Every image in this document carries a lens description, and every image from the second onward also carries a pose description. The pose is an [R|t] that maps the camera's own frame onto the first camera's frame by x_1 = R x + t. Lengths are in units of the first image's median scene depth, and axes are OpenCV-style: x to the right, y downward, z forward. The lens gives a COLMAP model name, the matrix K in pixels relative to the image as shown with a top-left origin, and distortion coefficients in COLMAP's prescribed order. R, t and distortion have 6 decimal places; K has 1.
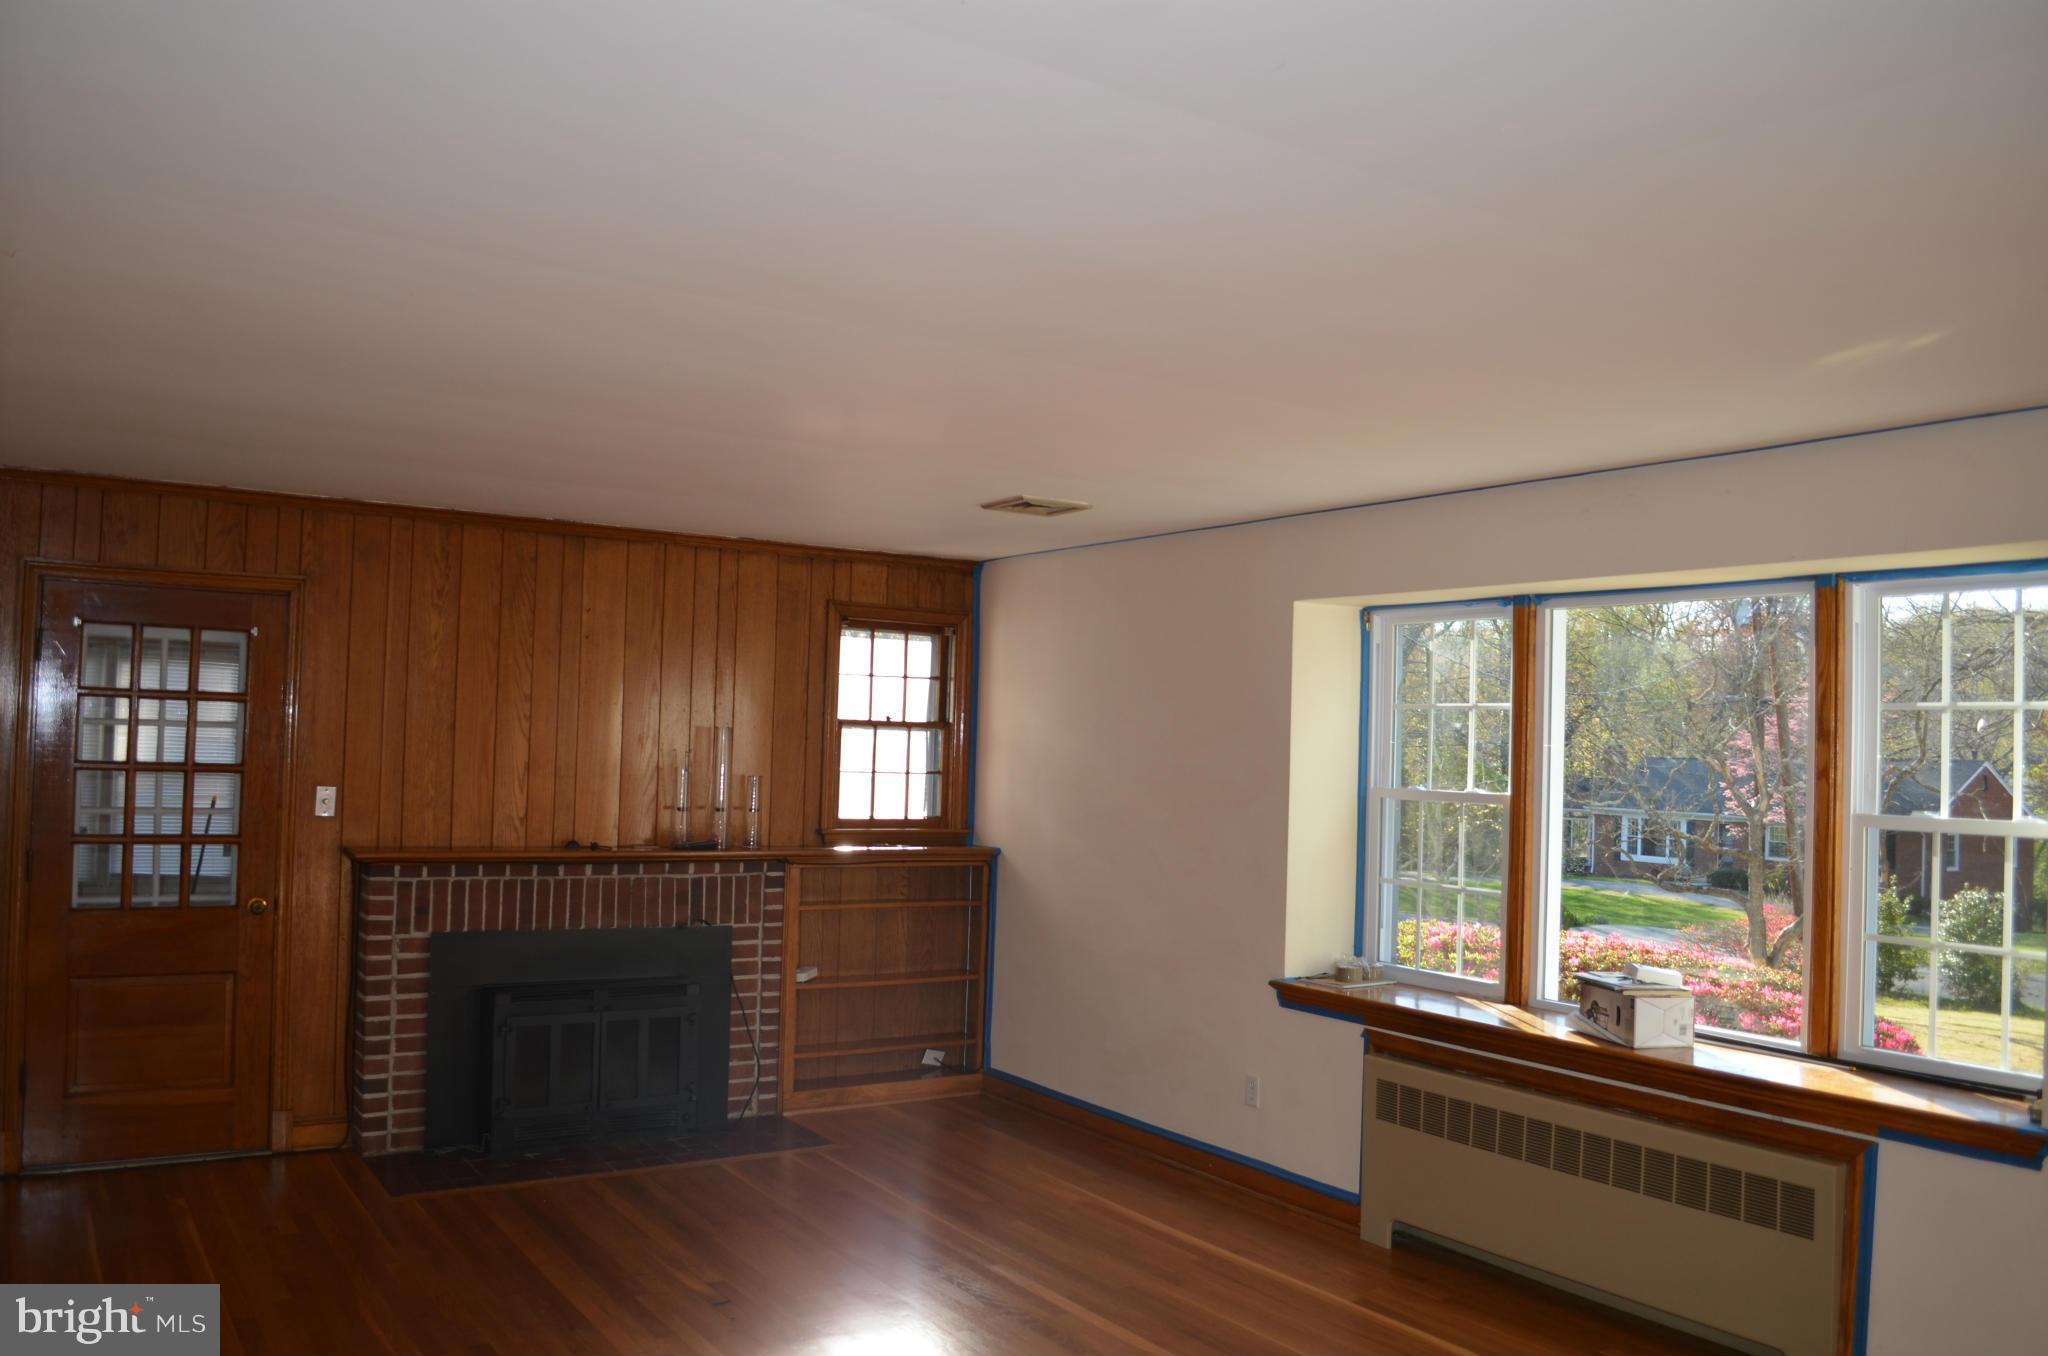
lens RADIAL K [[1638.1, 0, 1024.8], [0, 1638.1, 696.0], [0, 0, 1]] dist [-0.059968, -0.013000]
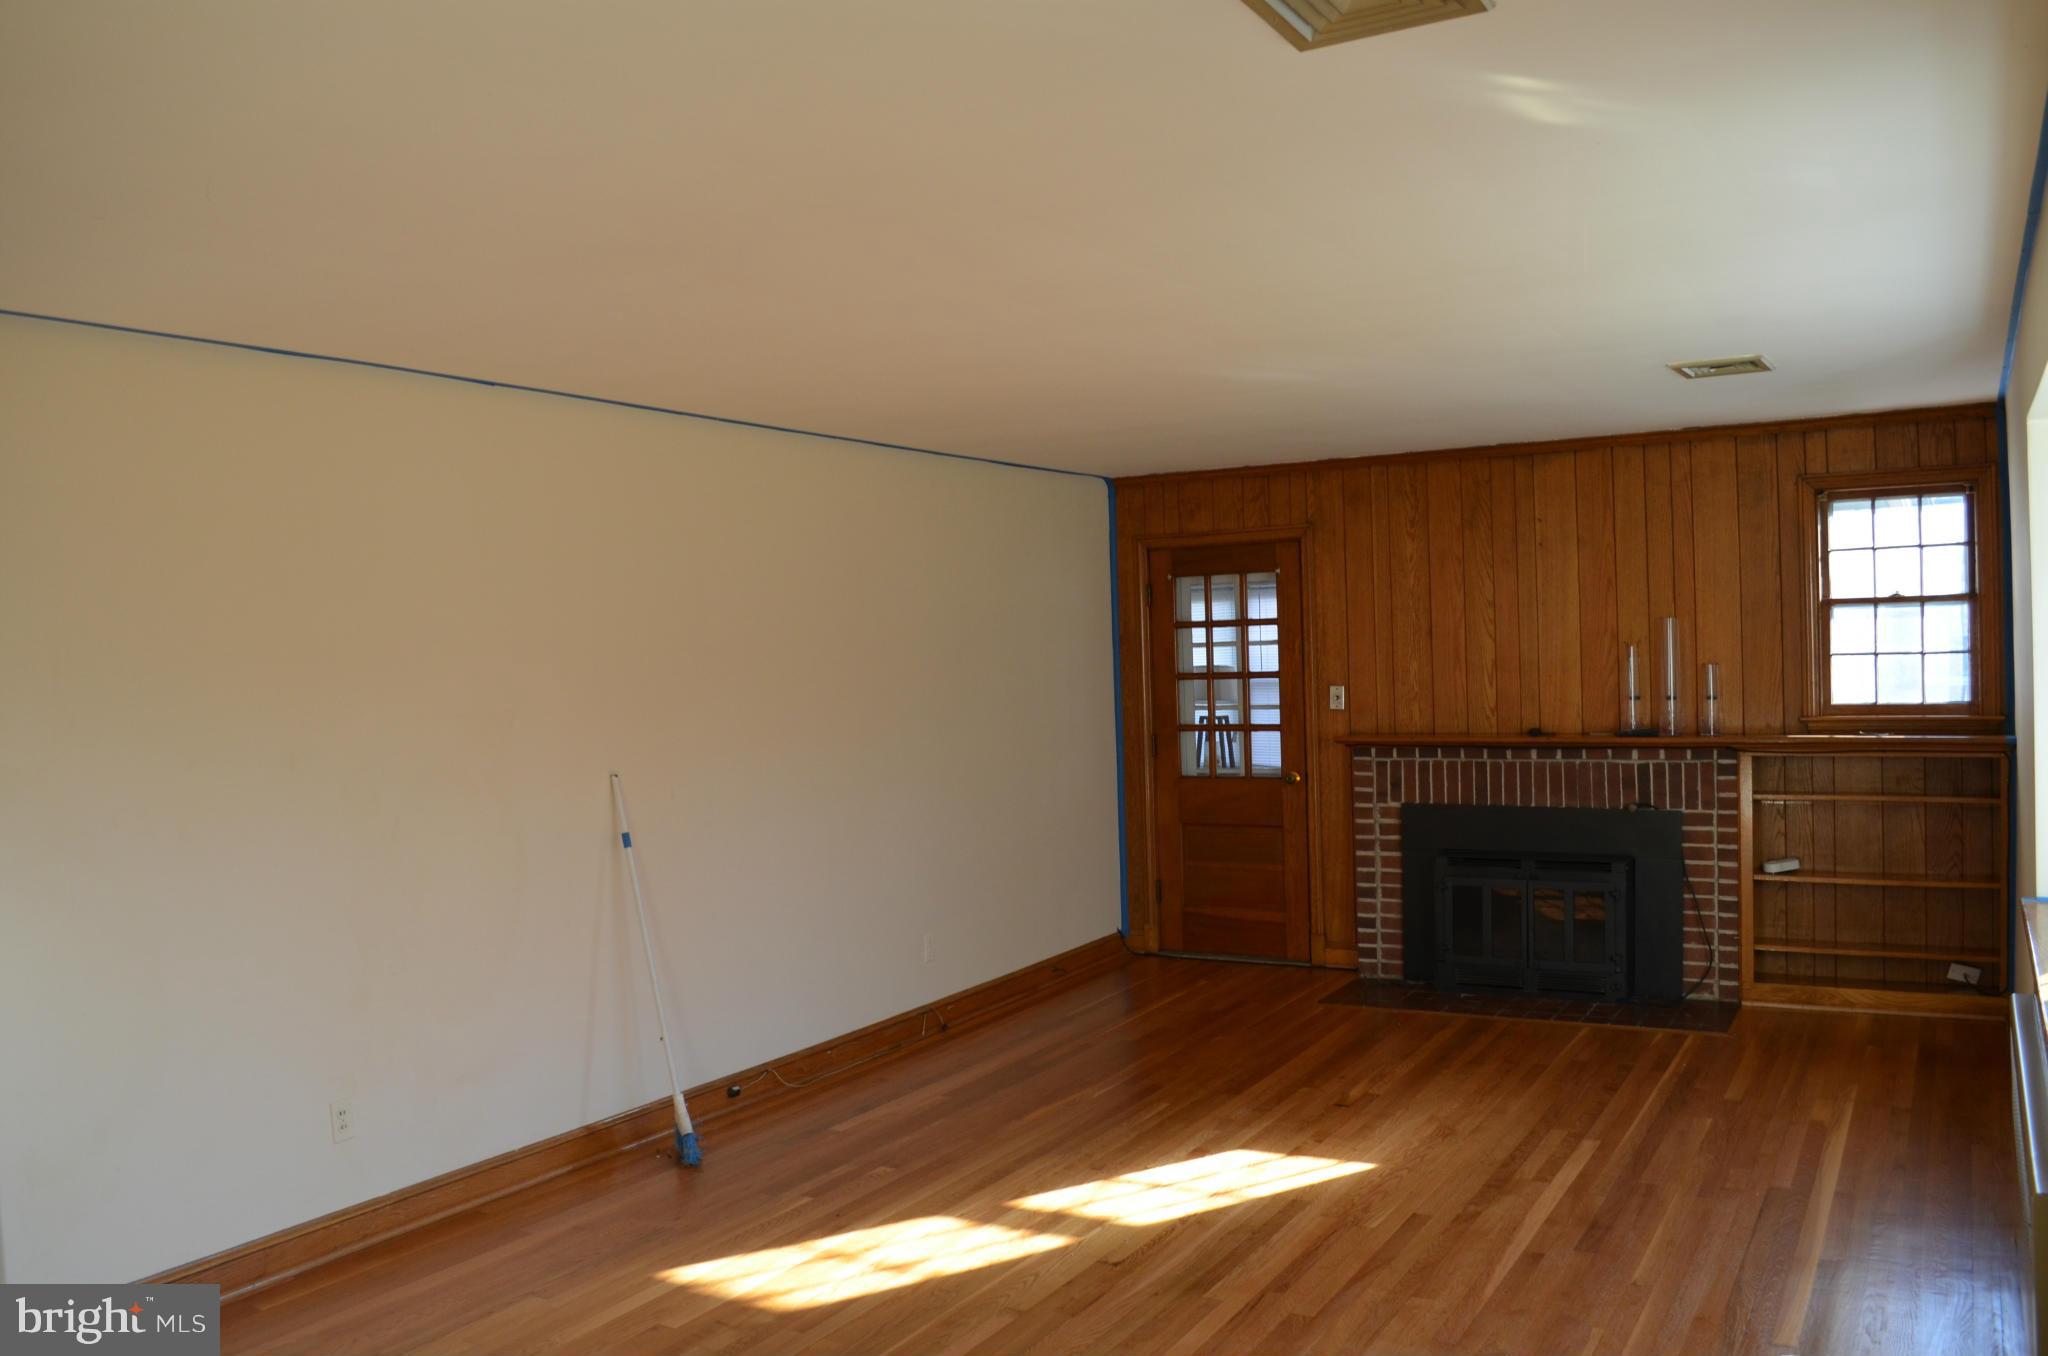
lens RADIAL K [[1638.1, 0, 1026.0], [0, 1638.1, 670.8], [0, 0, 1]] dist [-0.059968, -0.013000]
pose [[0.434405, -0.030460, -0.900202, 0.564002], [0.073992, 0.997257, 0.001962, 0.021044], [0.897673, -0.067460, 0.435467, 0.197928]]
